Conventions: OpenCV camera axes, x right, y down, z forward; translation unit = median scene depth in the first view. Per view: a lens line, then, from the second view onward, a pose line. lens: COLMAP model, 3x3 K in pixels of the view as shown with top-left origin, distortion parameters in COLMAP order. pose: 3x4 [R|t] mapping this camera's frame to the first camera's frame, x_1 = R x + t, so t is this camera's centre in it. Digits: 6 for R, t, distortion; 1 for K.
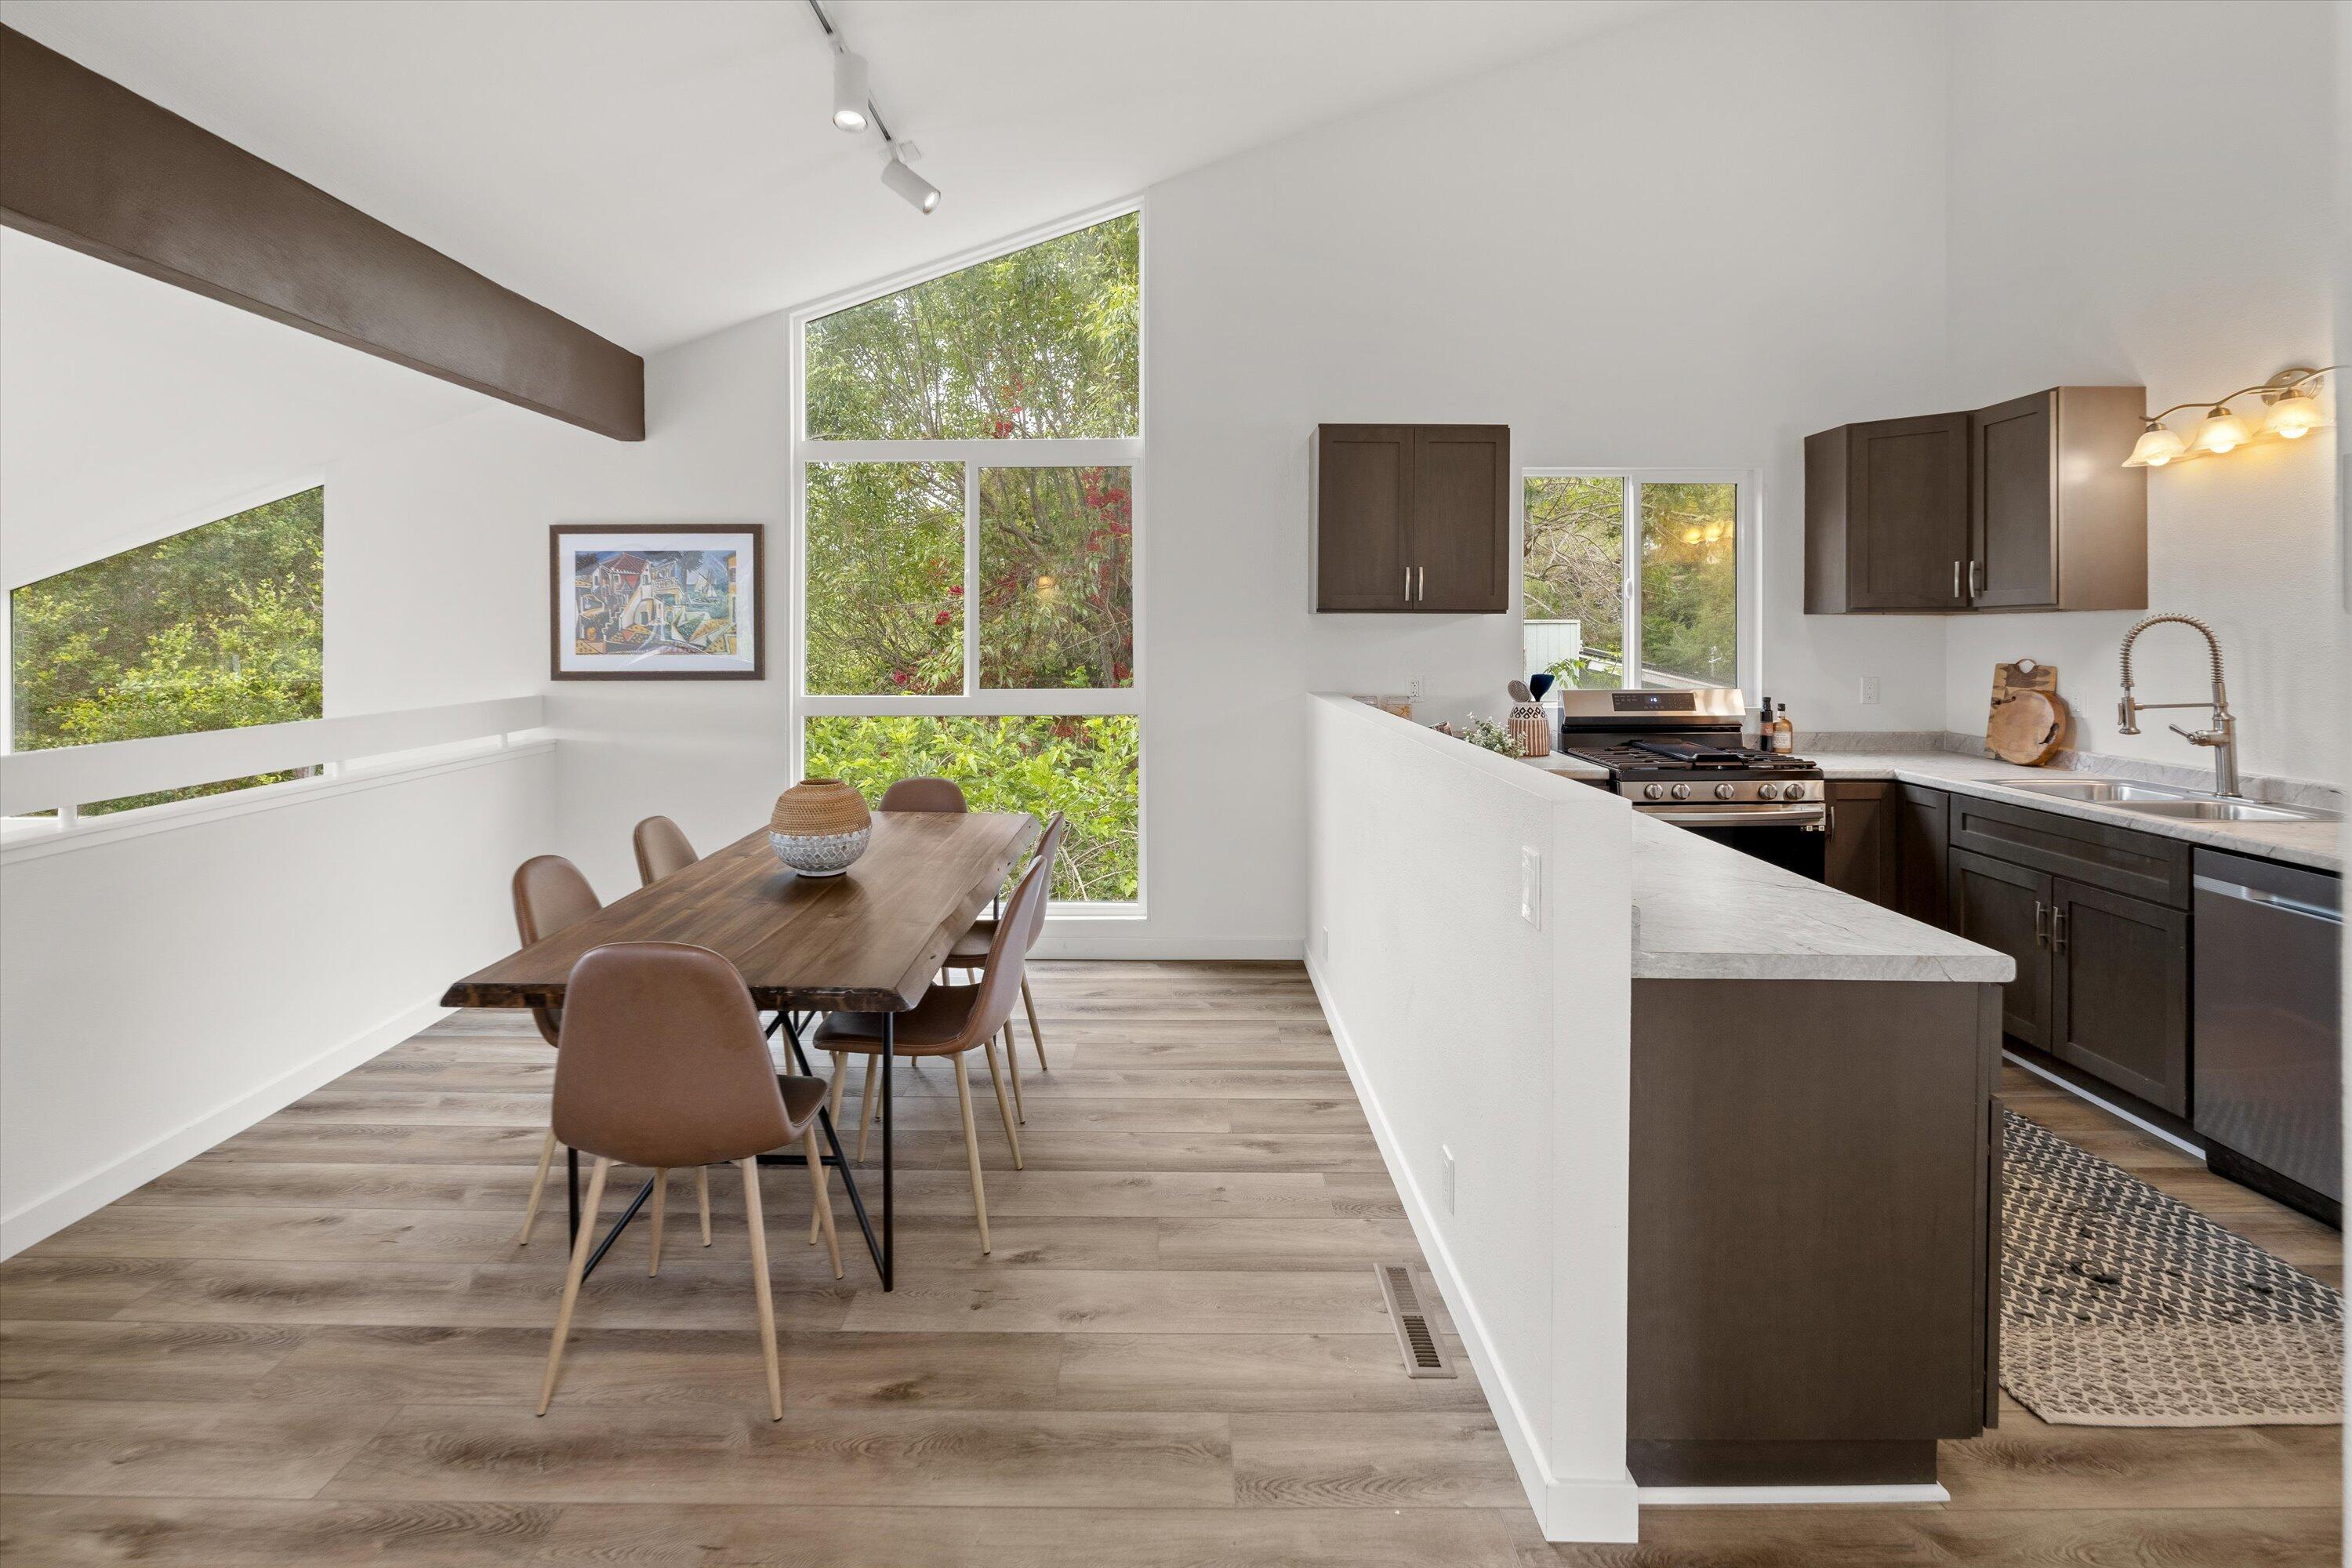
lens RADIAL K [[1104.1, 0, 1148.1], [0, 1104.1, 631.0], [0, 0, 1]] dist [-0.004661, -0.000889]
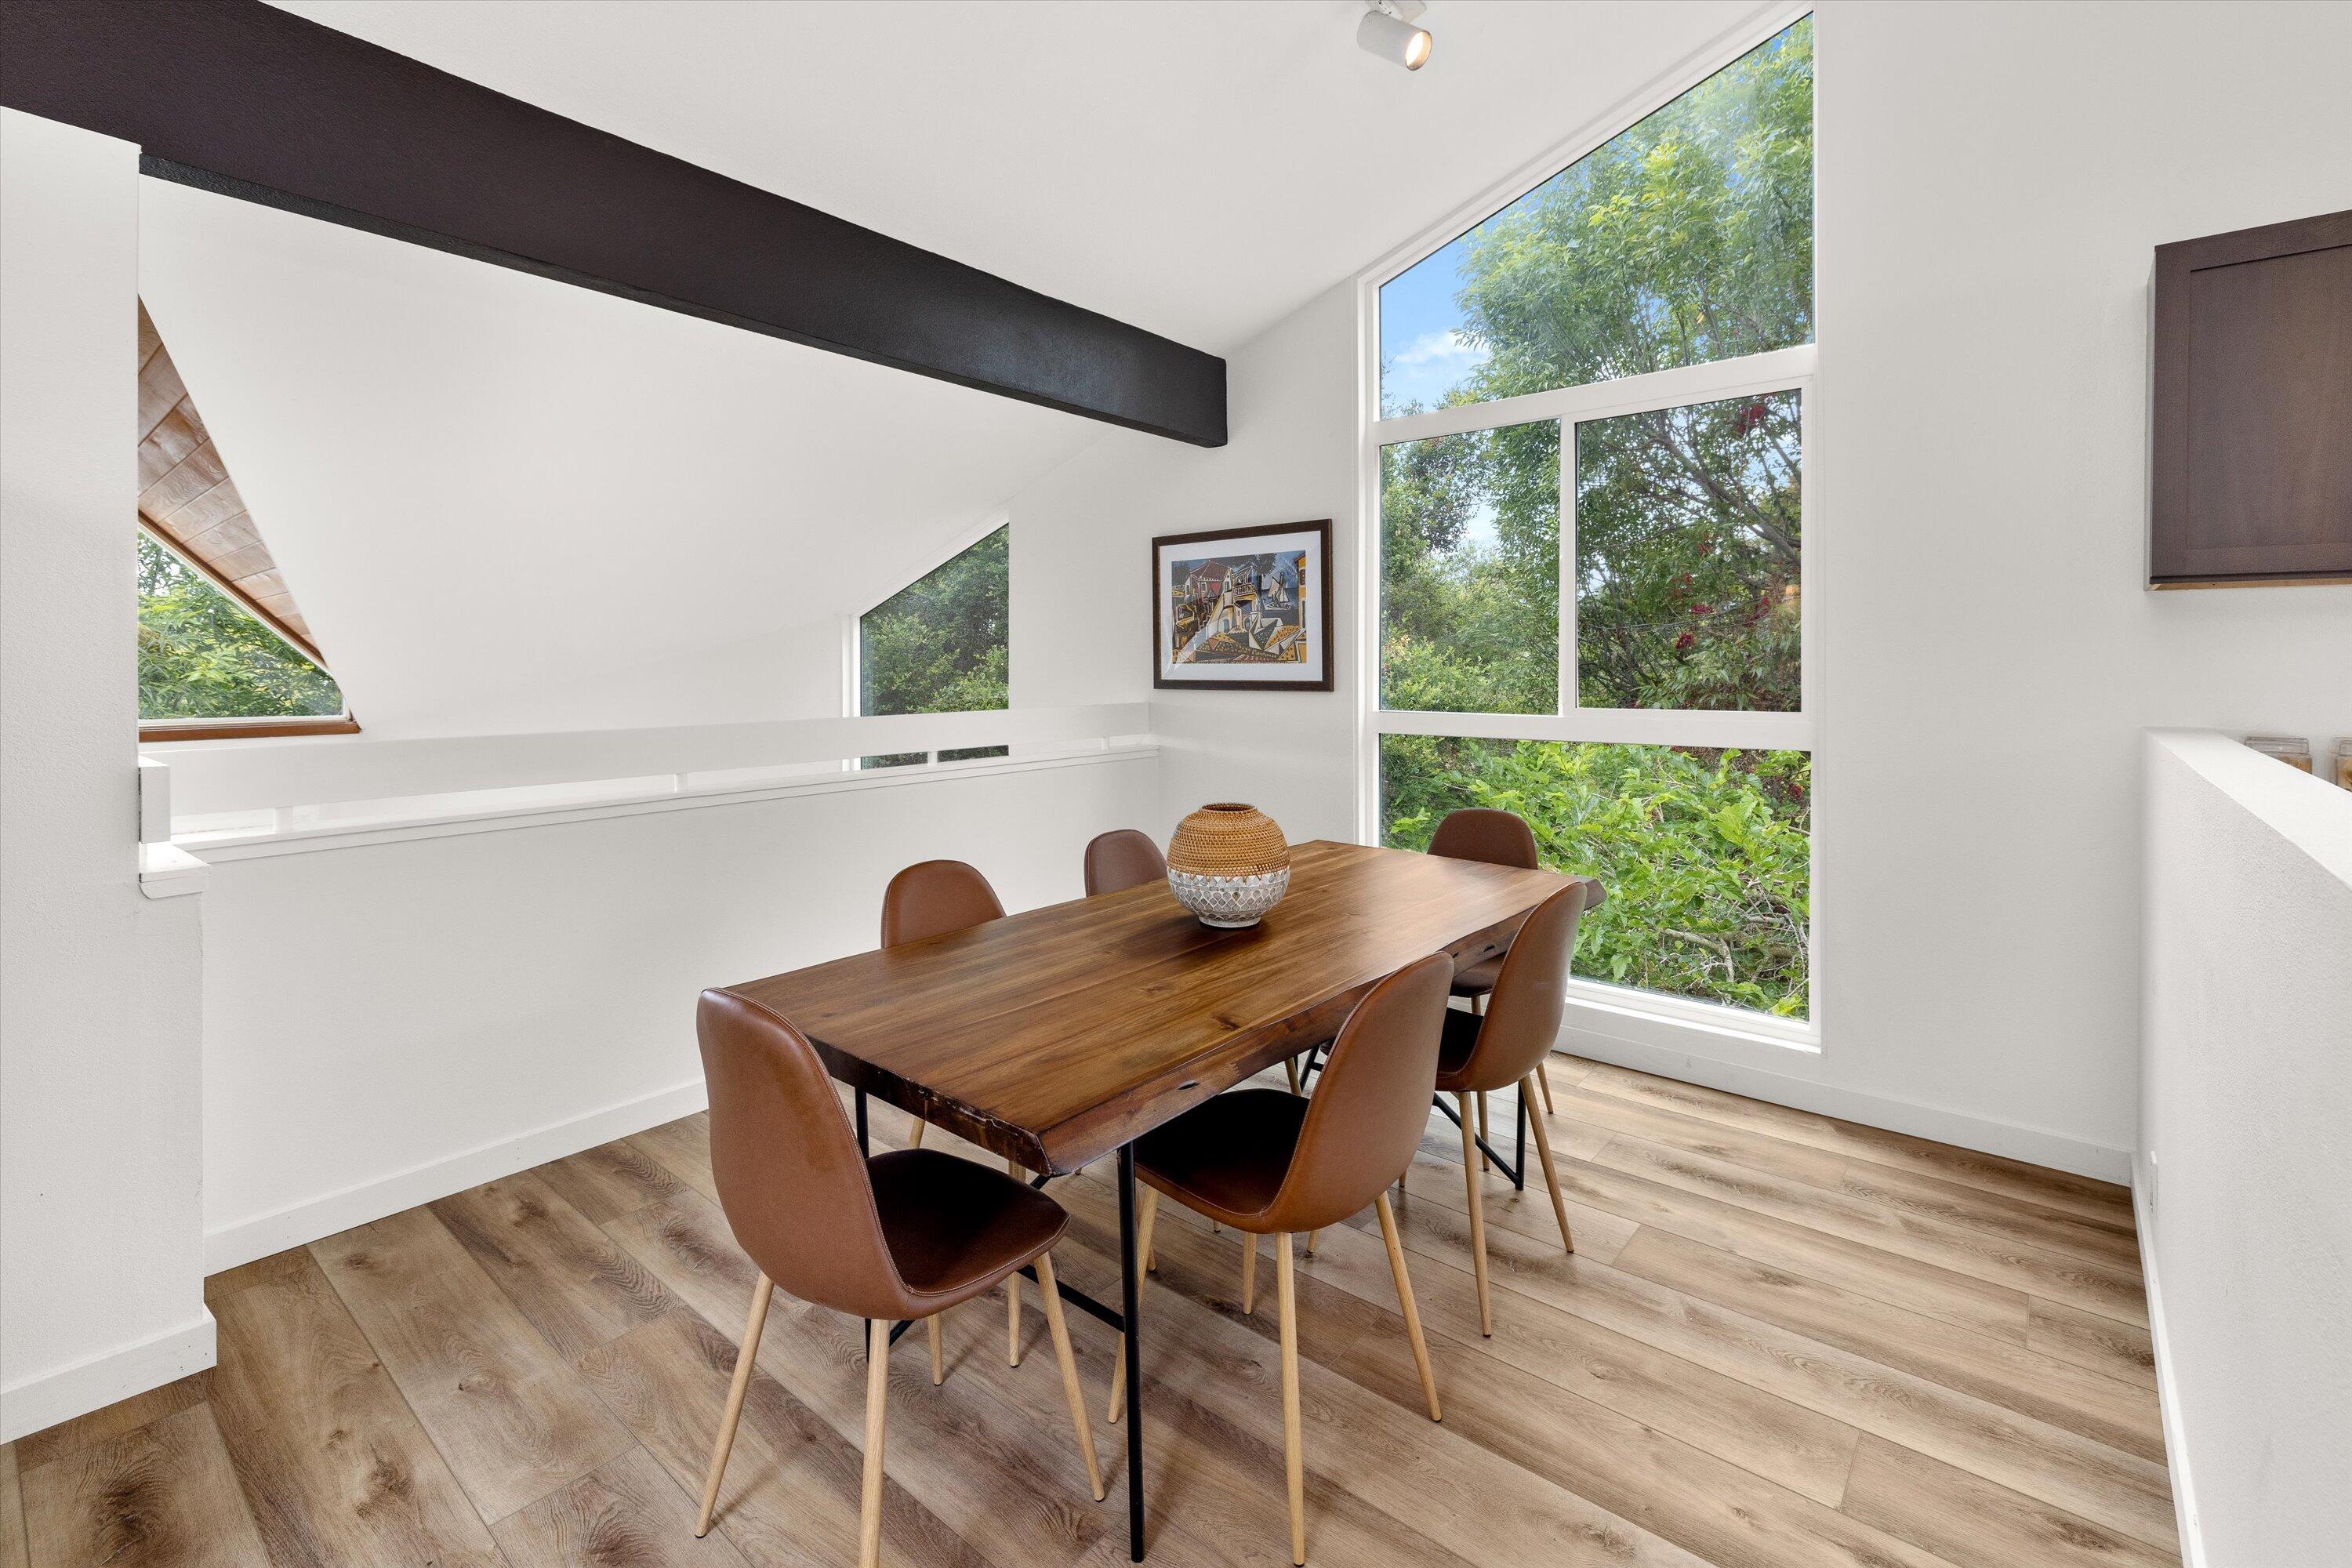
lens RADIAL K [[1038.3, 0, 1195.4], [0, 1038.3, 671.8], [0, 0, 1]] dist [0.007569, -0.001322]
pose [[0.781160, 0.005117, -0.624309, 0.103061], [-0.000825, 0.999974, 0.007163, 0.023656], [0.624330, -0.005081, 0.781144, 0.277985]]
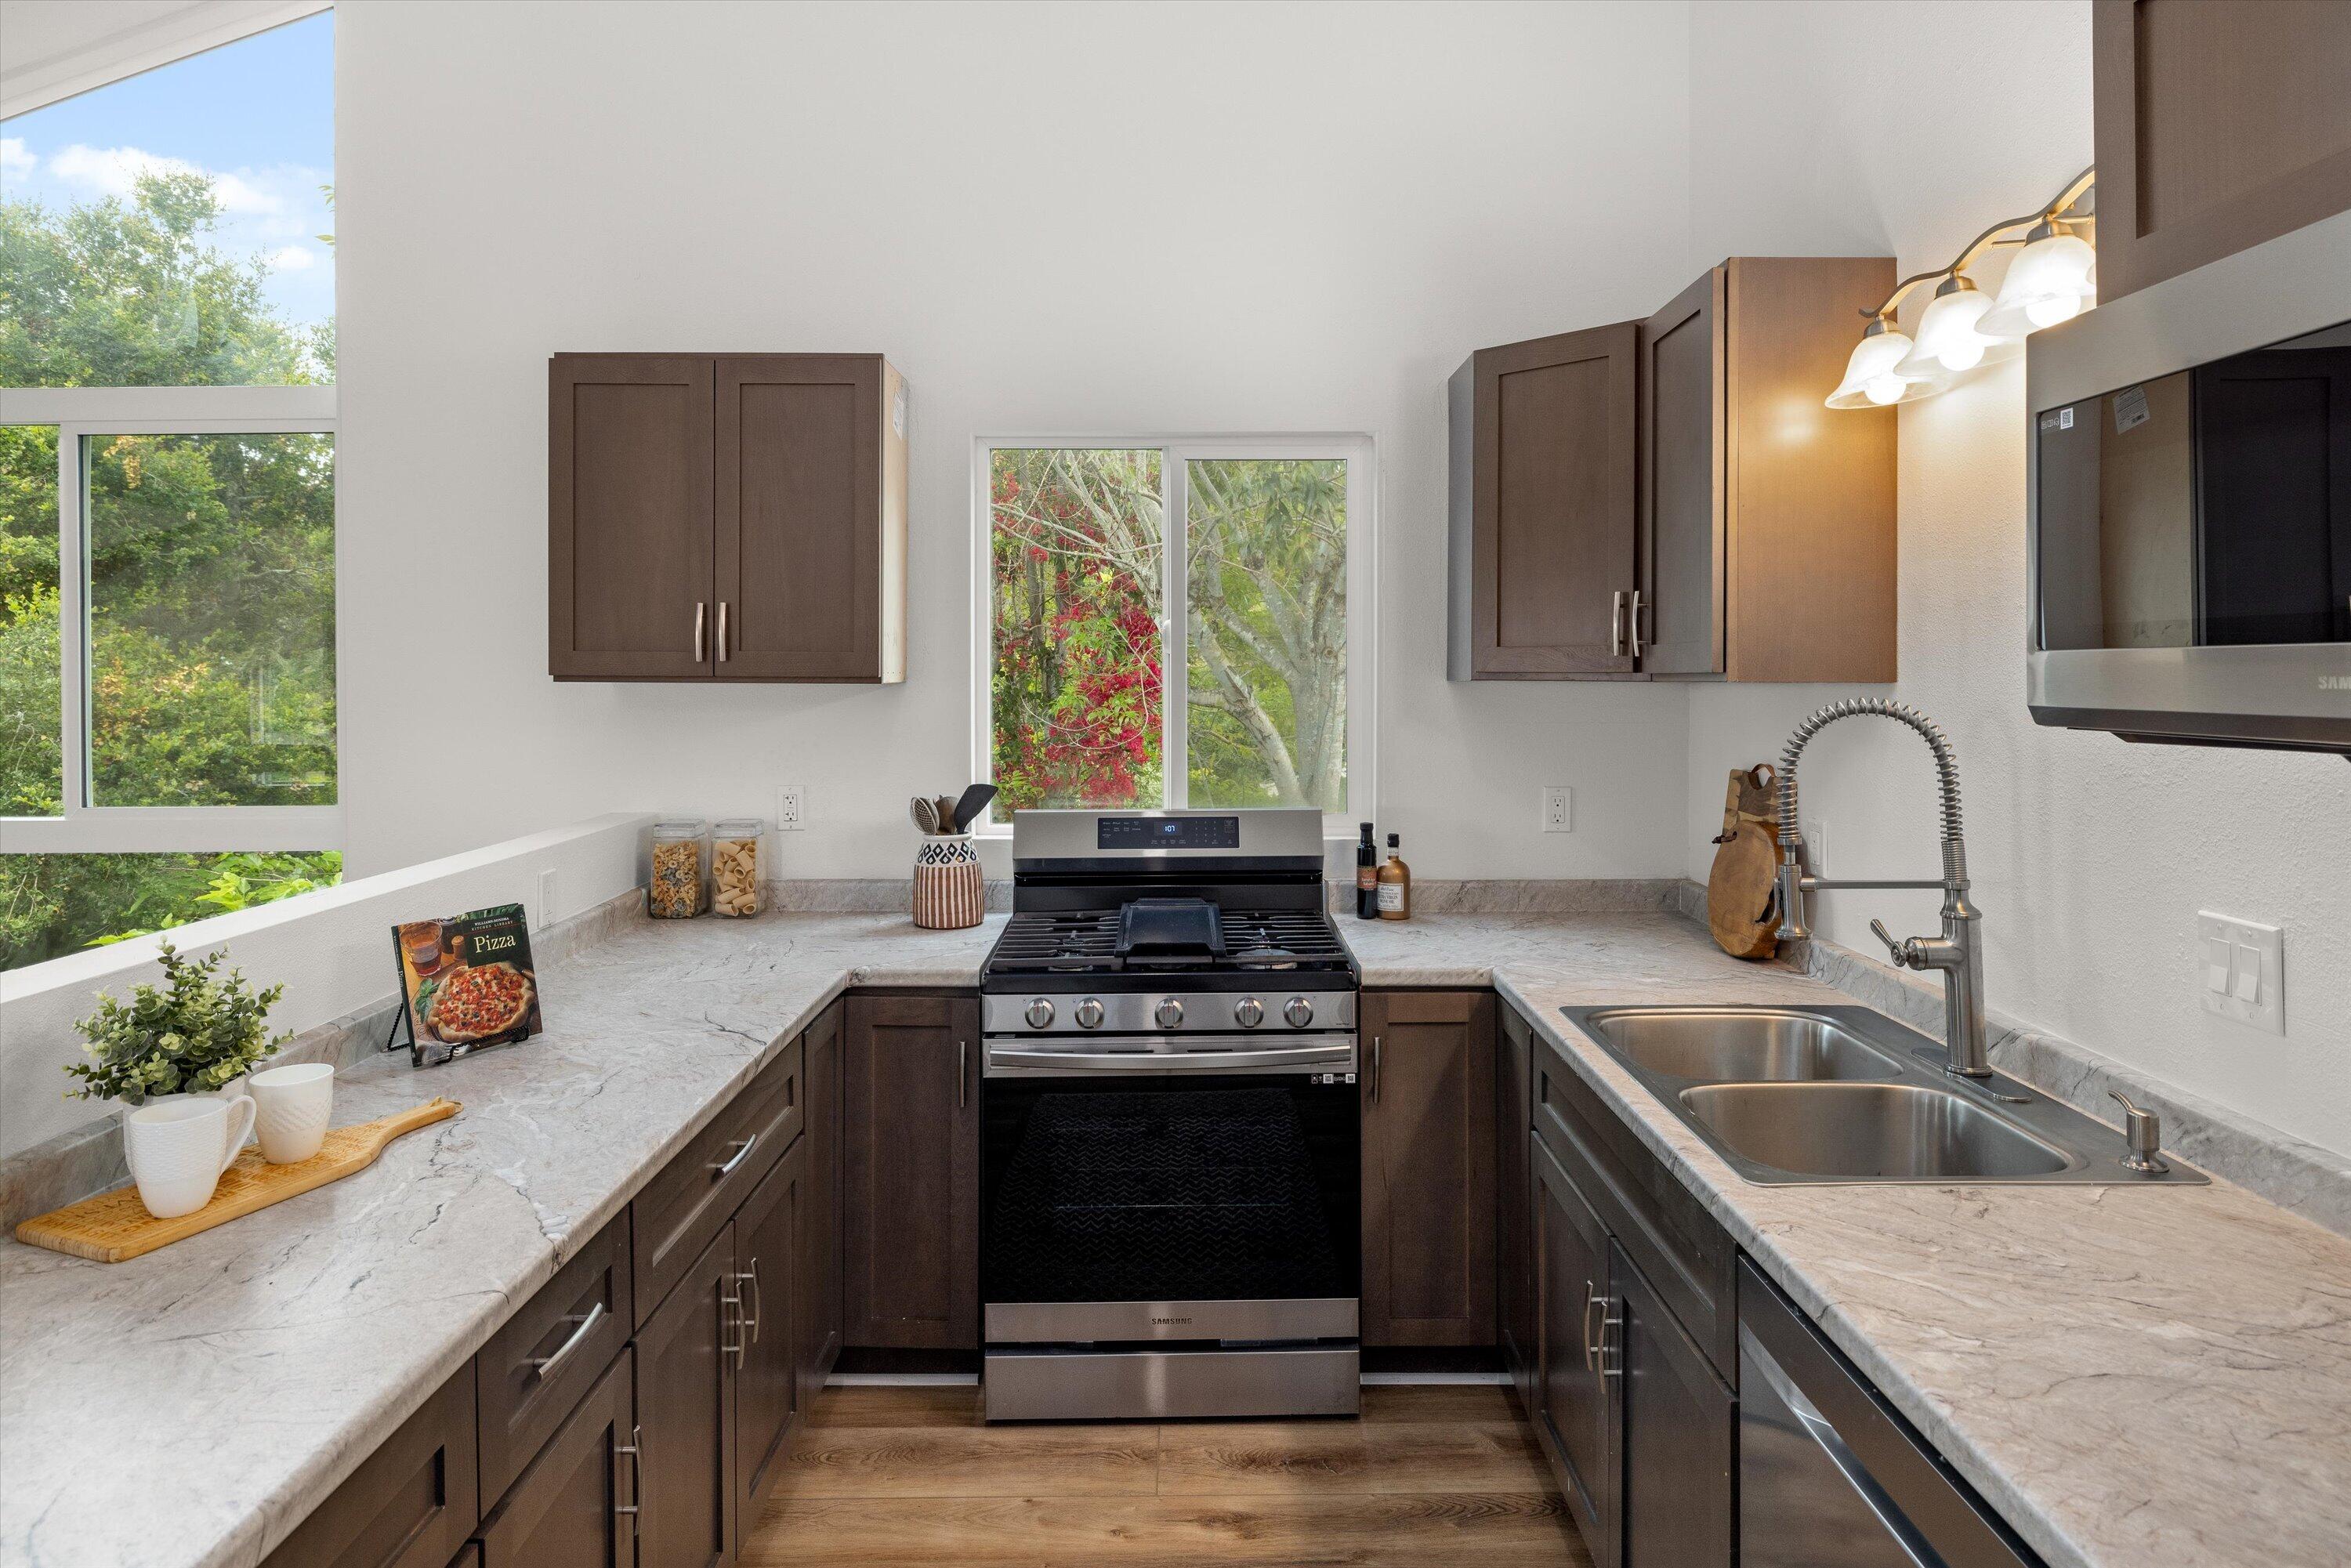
lens RADIAL K [[1328.2, 0, 1157.9], [0, 1328.2, 682.9], [0, 0, 1]] dist [-0.003744, 0.000489]
pose [[0.999999, -0.001182, 0.000557, 0.460865], [0.001178, 0.999964, 0.008356, -0.021016], [-0.000567, -0.008356, 0.999965, 0.304179]]
